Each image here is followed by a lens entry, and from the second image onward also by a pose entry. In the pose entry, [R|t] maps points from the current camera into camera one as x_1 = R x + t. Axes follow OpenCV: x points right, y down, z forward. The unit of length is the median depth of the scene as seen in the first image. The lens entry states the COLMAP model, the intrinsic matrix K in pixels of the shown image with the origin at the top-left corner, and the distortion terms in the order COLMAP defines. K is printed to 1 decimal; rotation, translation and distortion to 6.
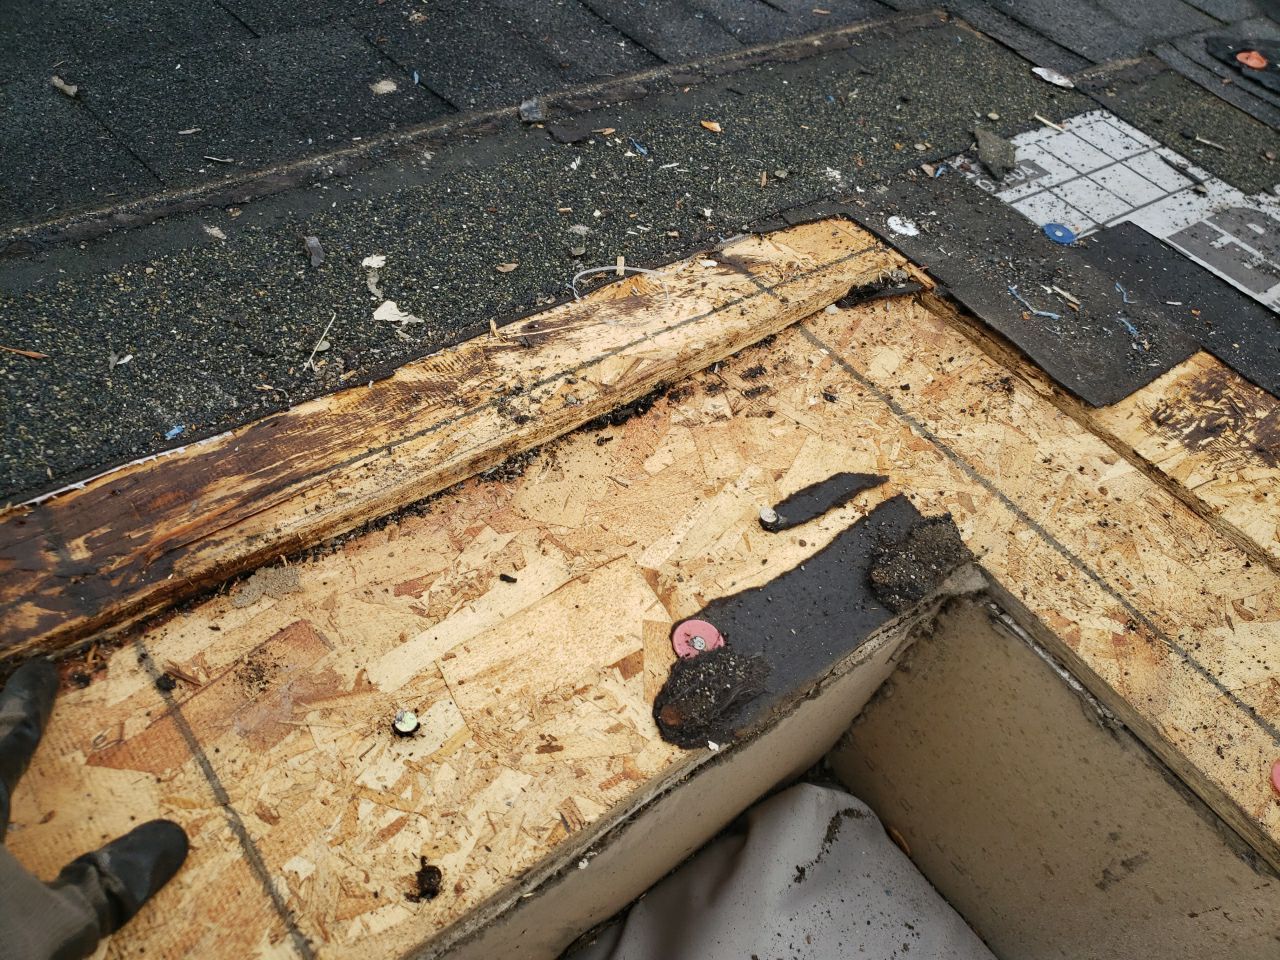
lens RADIAL K [[1007.8, 0, 631.1], [0, 1007.8, 492.3], [0, 0, 1]] dist [0.004136, 0.001466]
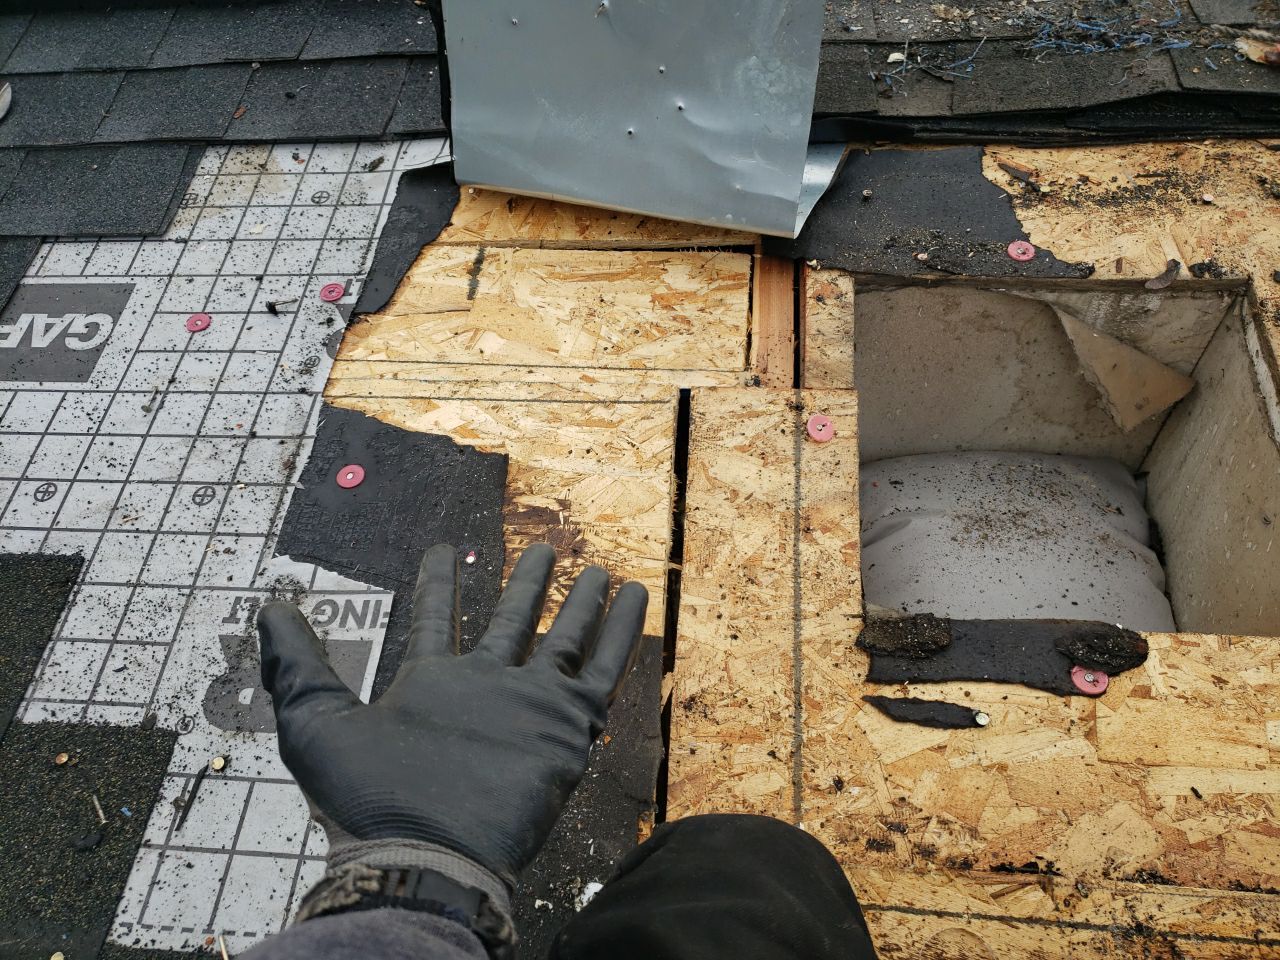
lens RADIAL K [[995.1, 0, 637.8], [0, 995.1, 498.2], [0, 0, 1]] dist [0.181440, -0.547539]
pose [[-0.734728, -0.611677, 0.293303, 0.241178], [0.508240, -0.209988, 0.835223, -1.185567], [-0.449296, 0.762729, 0.465163, 0.324906]]
